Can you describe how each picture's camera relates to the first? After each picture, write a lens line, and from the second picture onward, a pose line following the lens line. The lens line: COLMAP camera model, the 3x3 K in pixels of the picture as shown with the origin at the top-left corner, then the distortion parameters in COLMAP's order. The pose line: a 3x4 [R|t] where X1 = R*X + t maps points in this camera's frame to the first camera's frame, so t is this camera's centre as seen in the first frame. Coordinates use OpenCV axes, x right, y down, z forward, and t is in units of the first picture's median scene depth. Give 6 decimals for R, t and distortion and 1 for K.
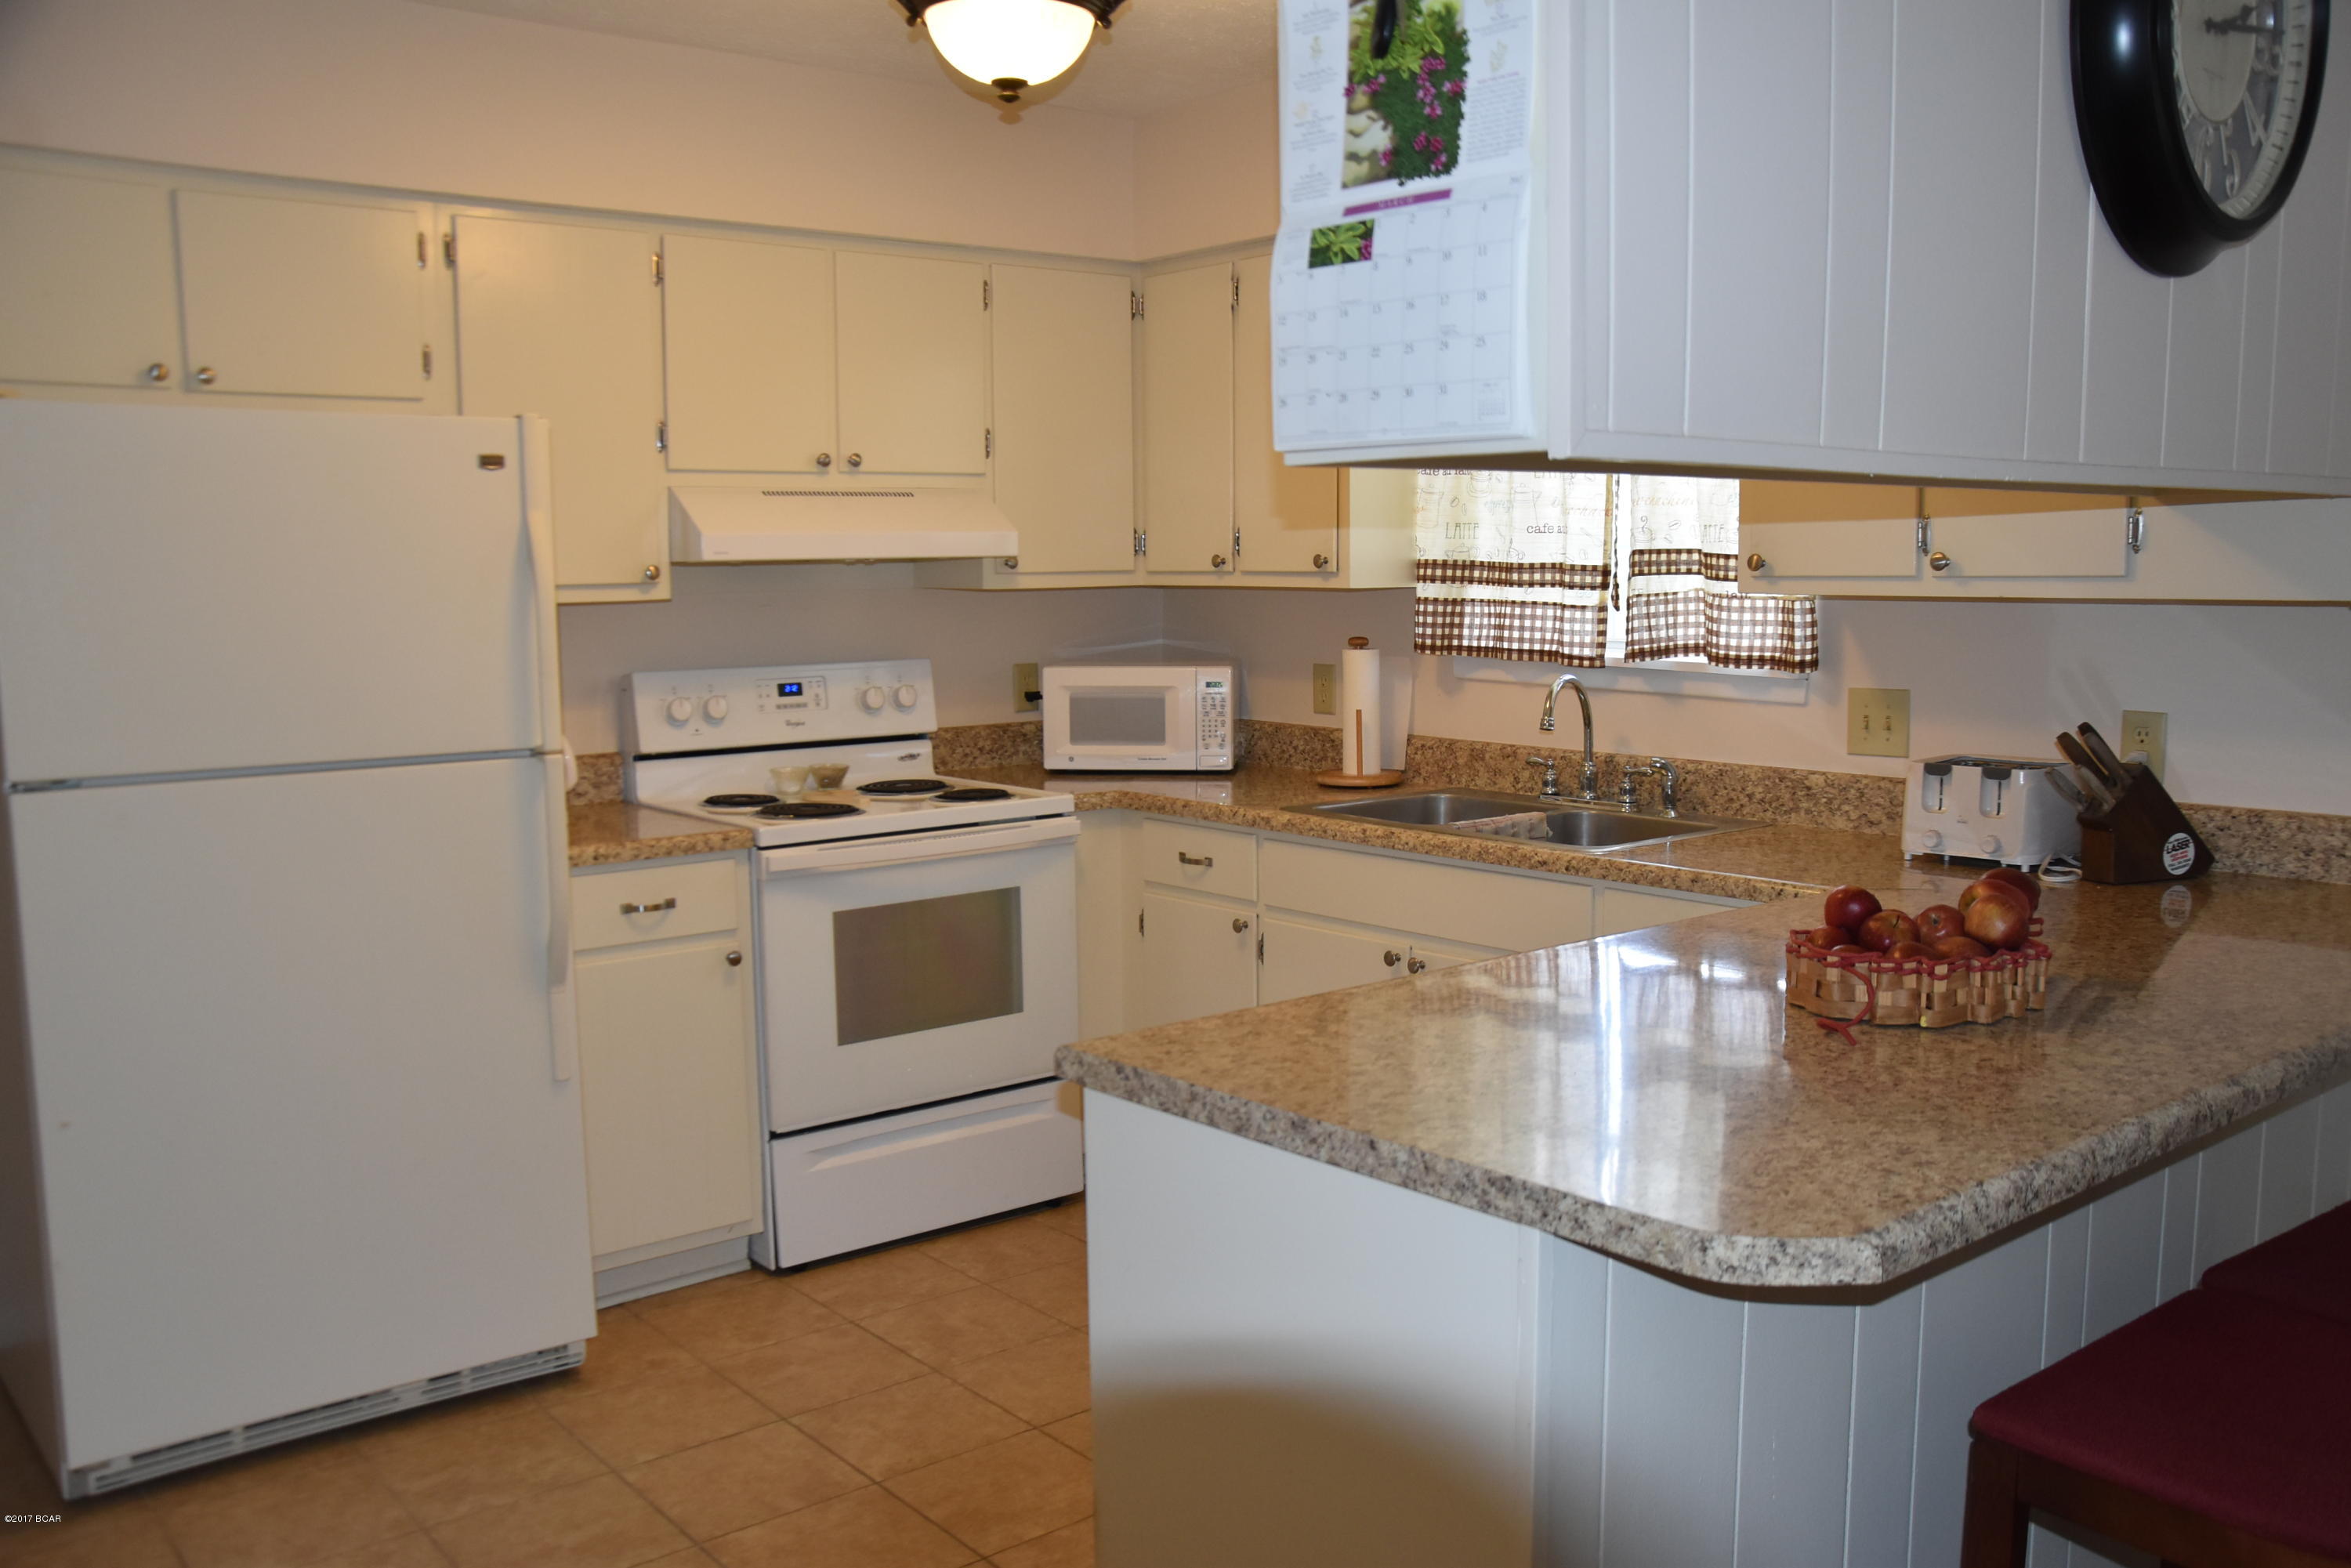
lens RADIAL K [[1956.1, 0, 1175.1], [0, 1956.1, 798.8], [0, 0, 1]] dist [-0.129370, 0.144202]
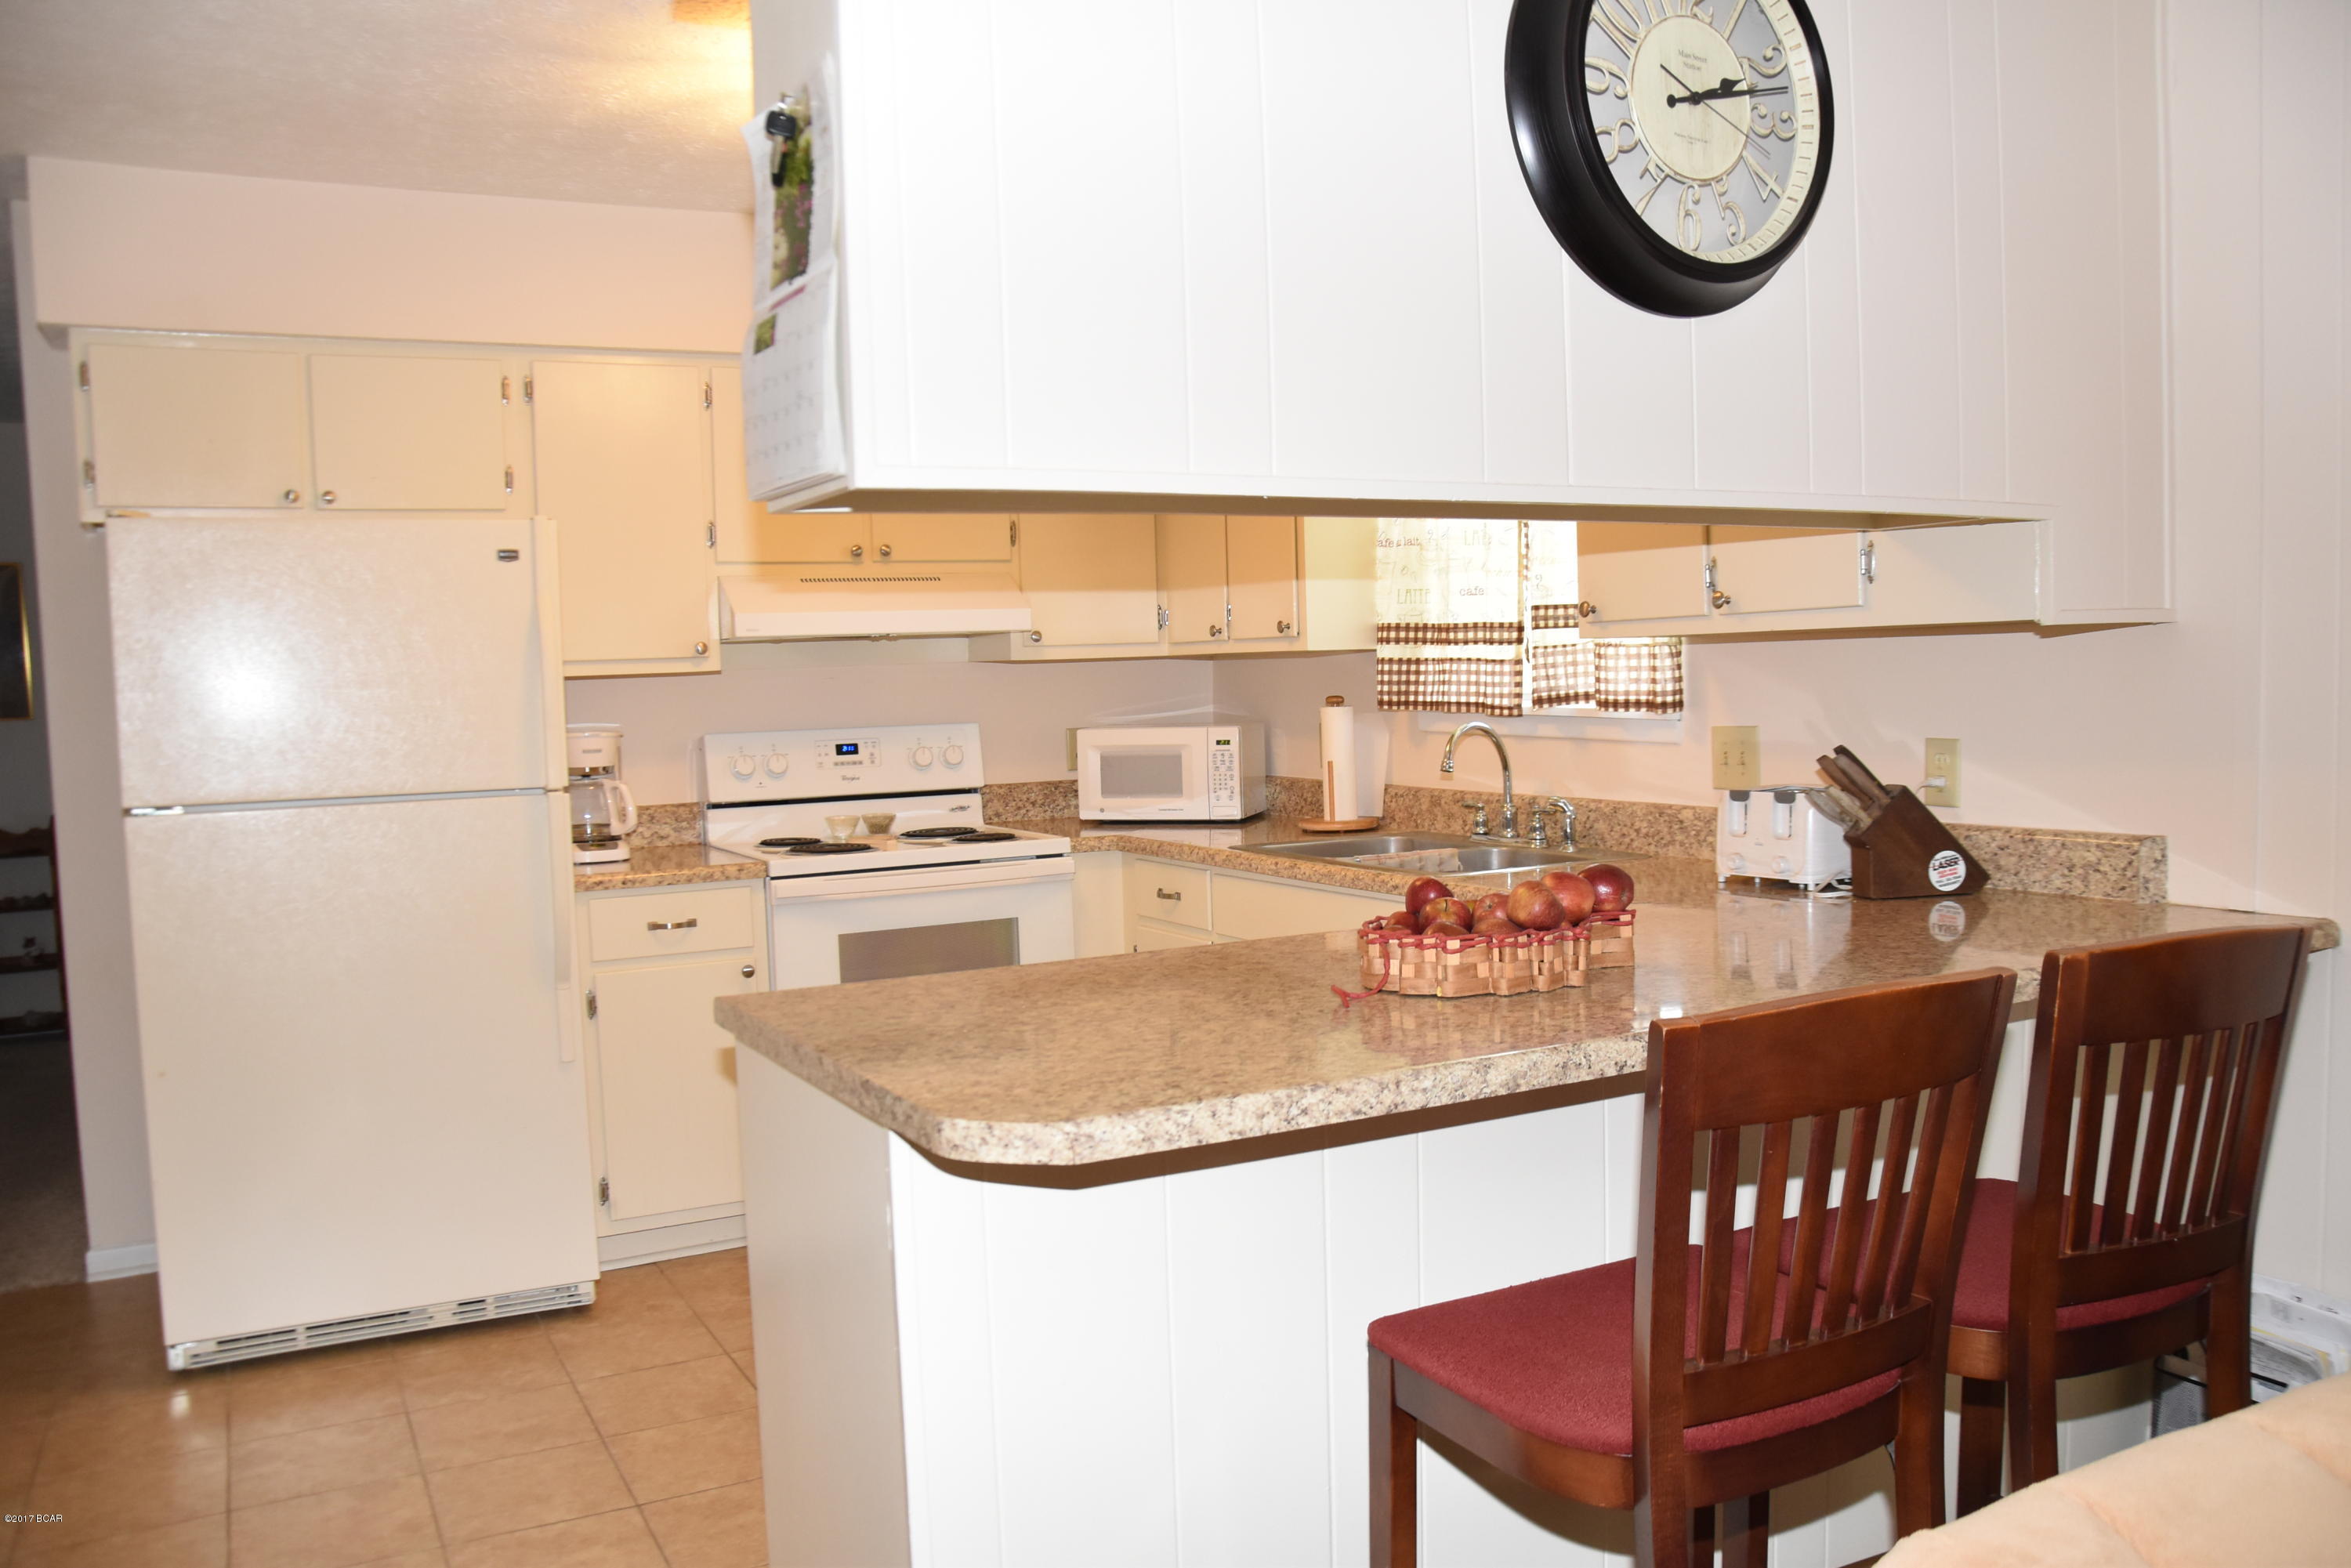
lens RADIAL K [[1840.0, 0, 1186.4], [0, 1840.0, 790.4], [0, 0, 1]] dist [-0.159798, 0.132435]
pose [[0.981369, -0.007529, -0.191987, 0.233634], [-0.002926, 0.998530, -0.054114, 0.029923], [0.192112, 0.053668, 0.979904, -0.035392]]
